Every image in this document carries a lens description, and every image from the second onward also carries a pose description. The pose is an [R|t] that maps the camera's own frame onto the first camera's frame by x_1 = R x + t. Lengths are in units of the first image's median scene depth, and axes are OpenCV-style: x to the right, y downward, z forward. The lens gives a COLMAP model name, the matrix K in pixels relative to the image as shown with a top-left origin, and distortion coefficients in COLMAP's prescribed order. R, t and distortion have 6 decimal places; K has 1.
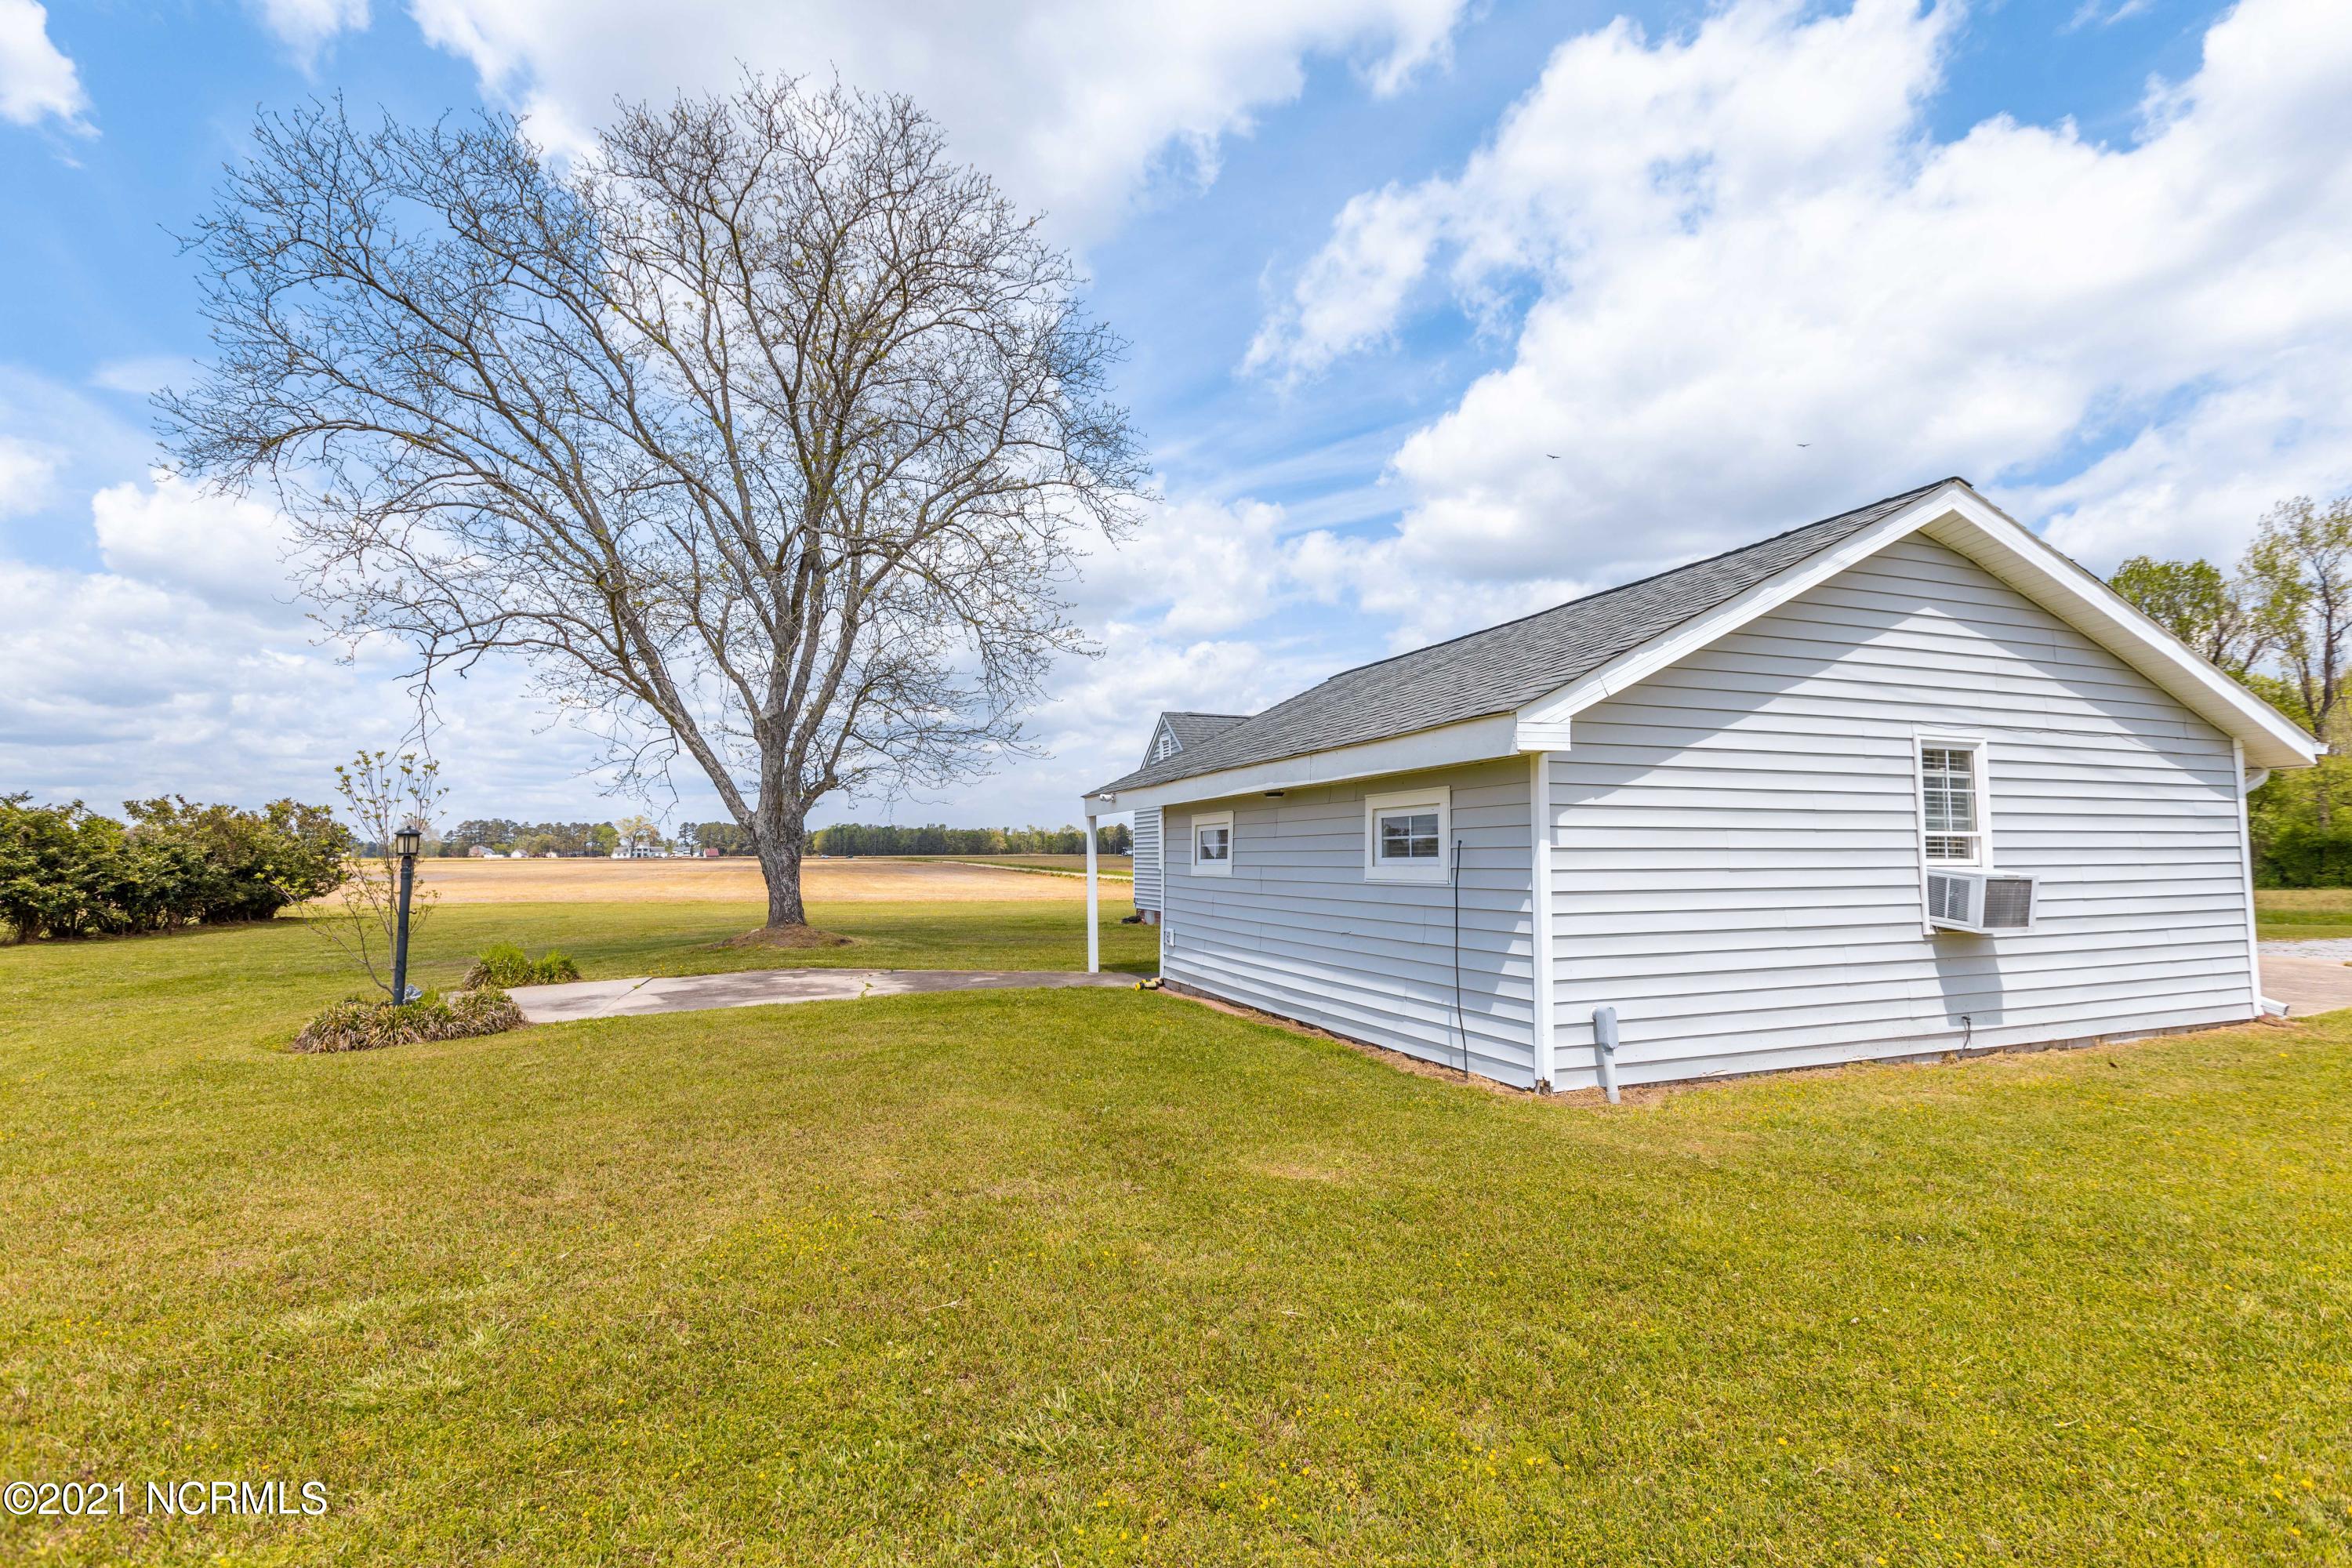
lens RADIAL K [[1067.6, 0, 1165.0], [0, 1067.6, 781.8], [0, 0, 1]] dist [-0.001701, 0.000215]
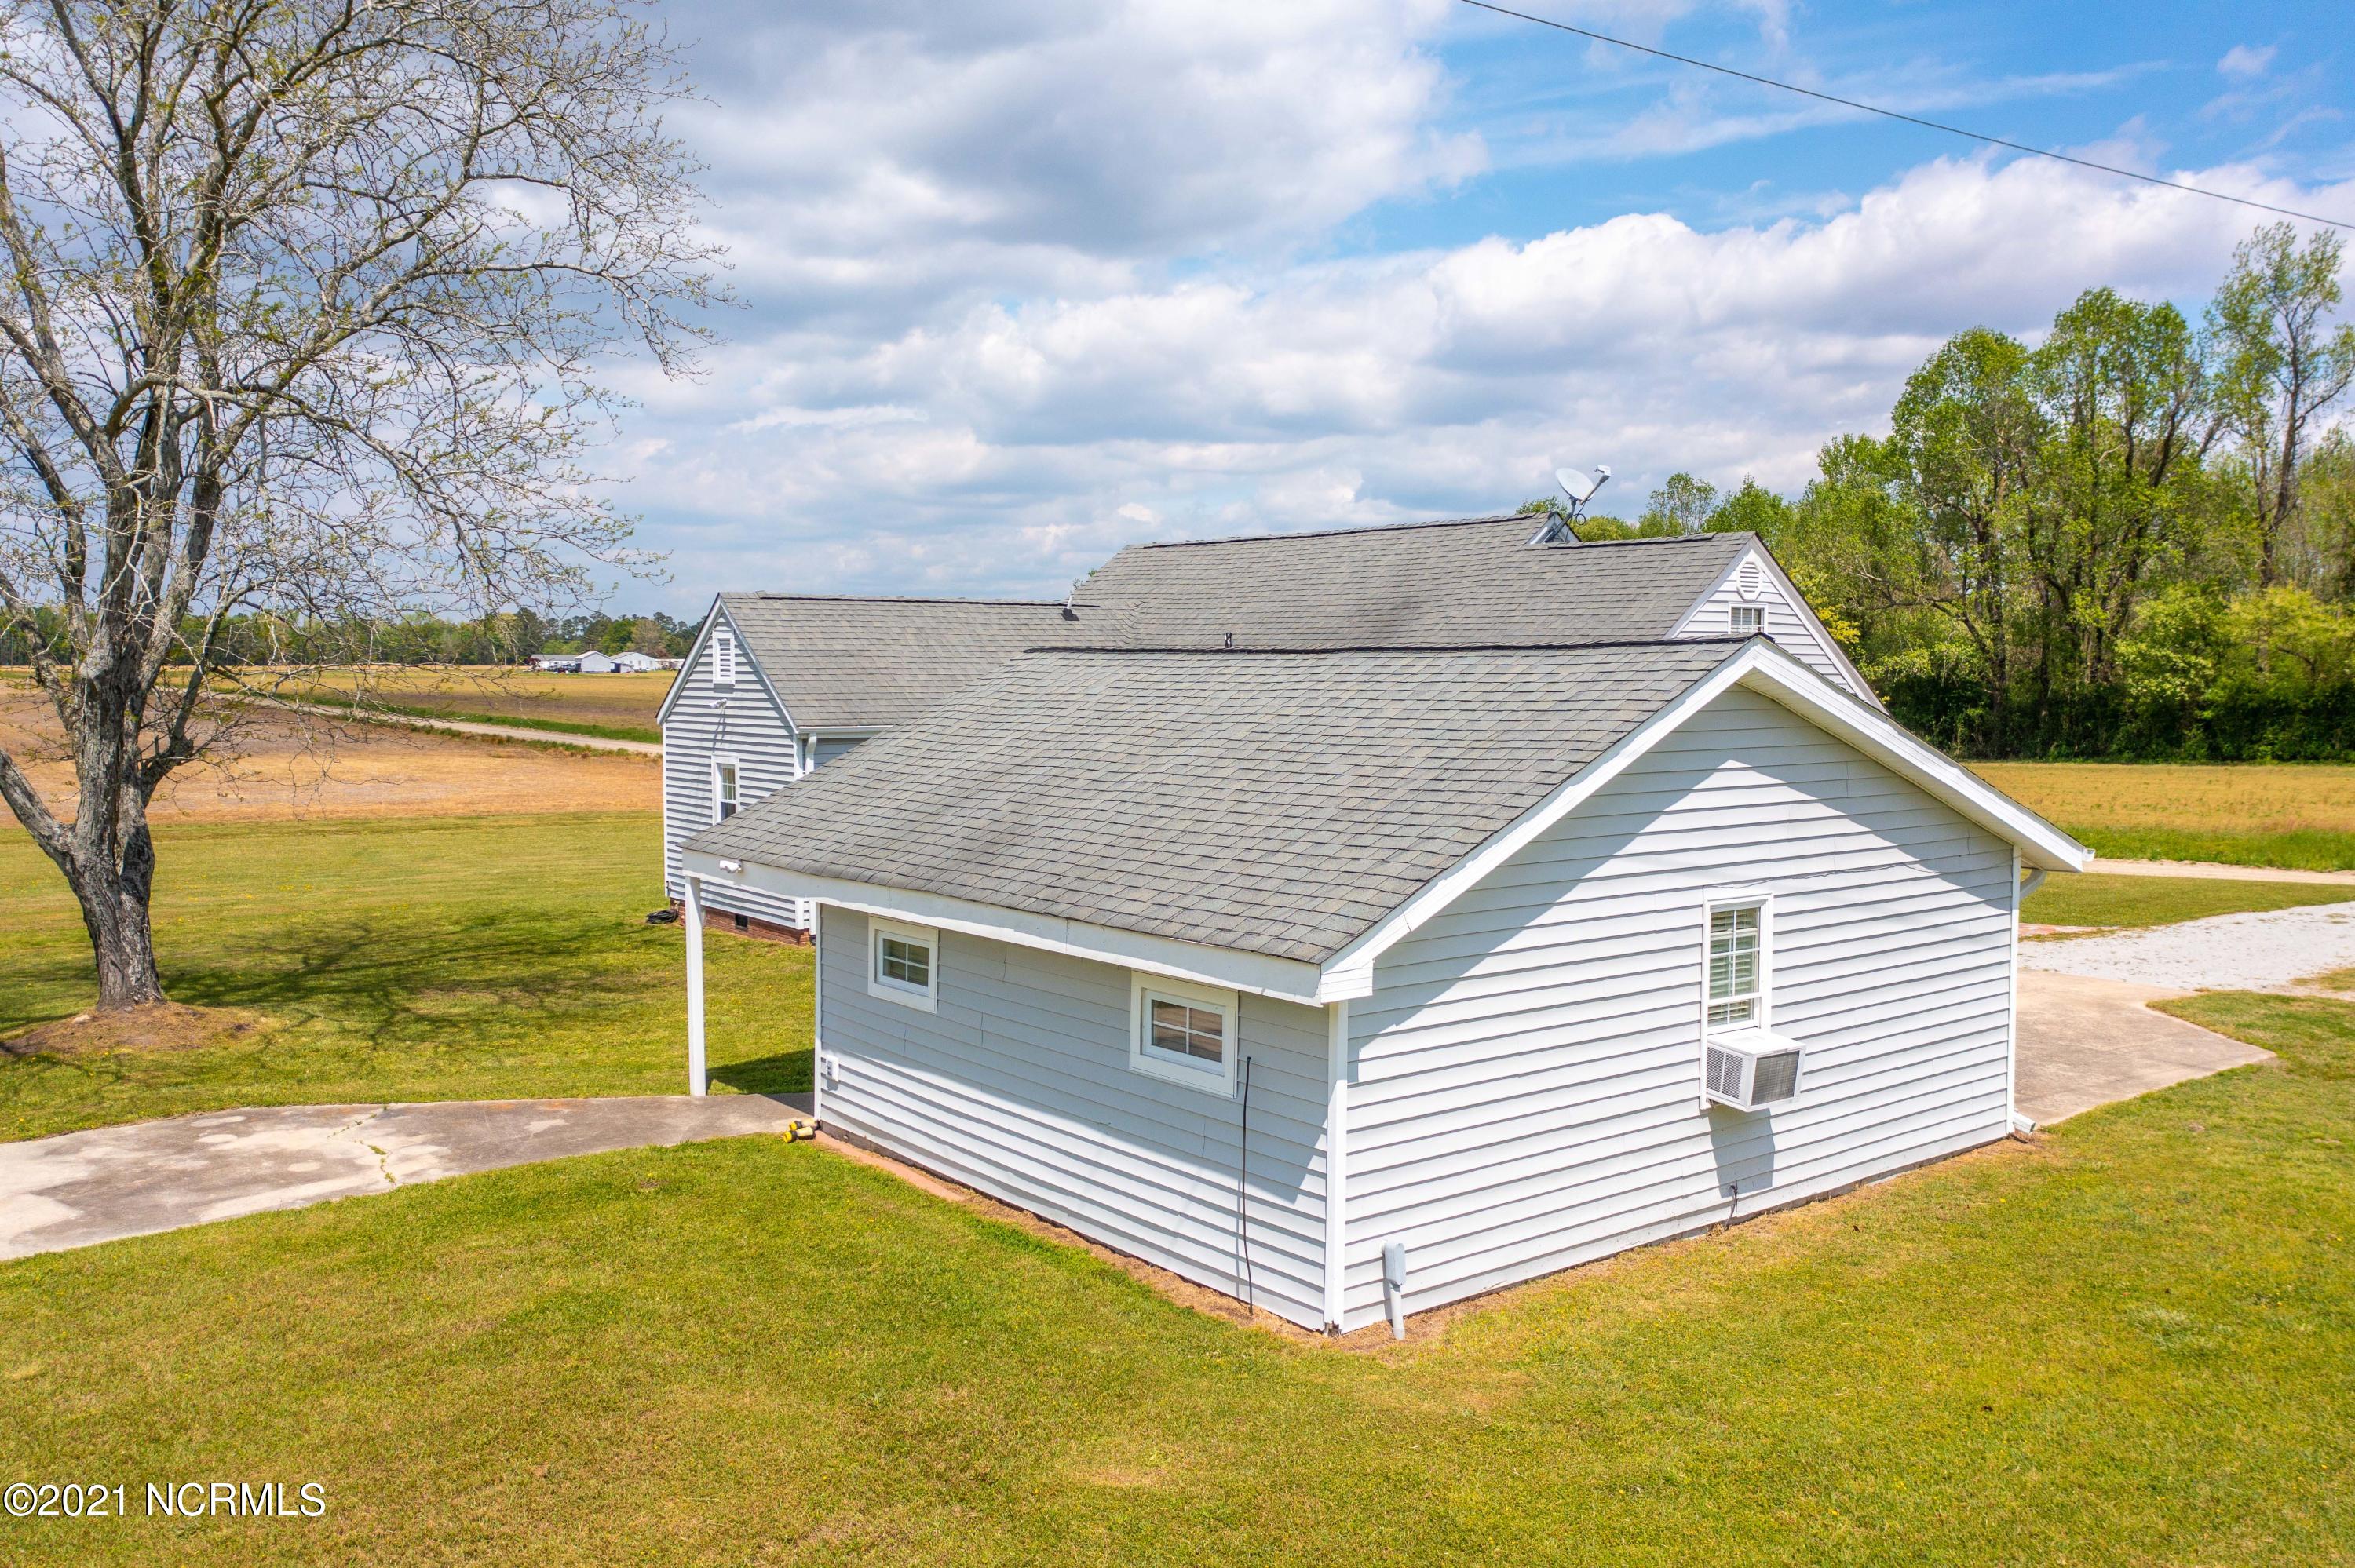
lens RADIAL K [[1873.3, 0, 1179.5], [0, 1873.3, 784.7], [0, 0, 1]] dist [-0.003418, 0.001232]
pose [[0.957404, -0.011831, 0.288509, -0.218435], [-0.025223, 0.991914, 0.124380, -0.342806], [-0.287647, -0.126359, 0.949364, -0.425534]]
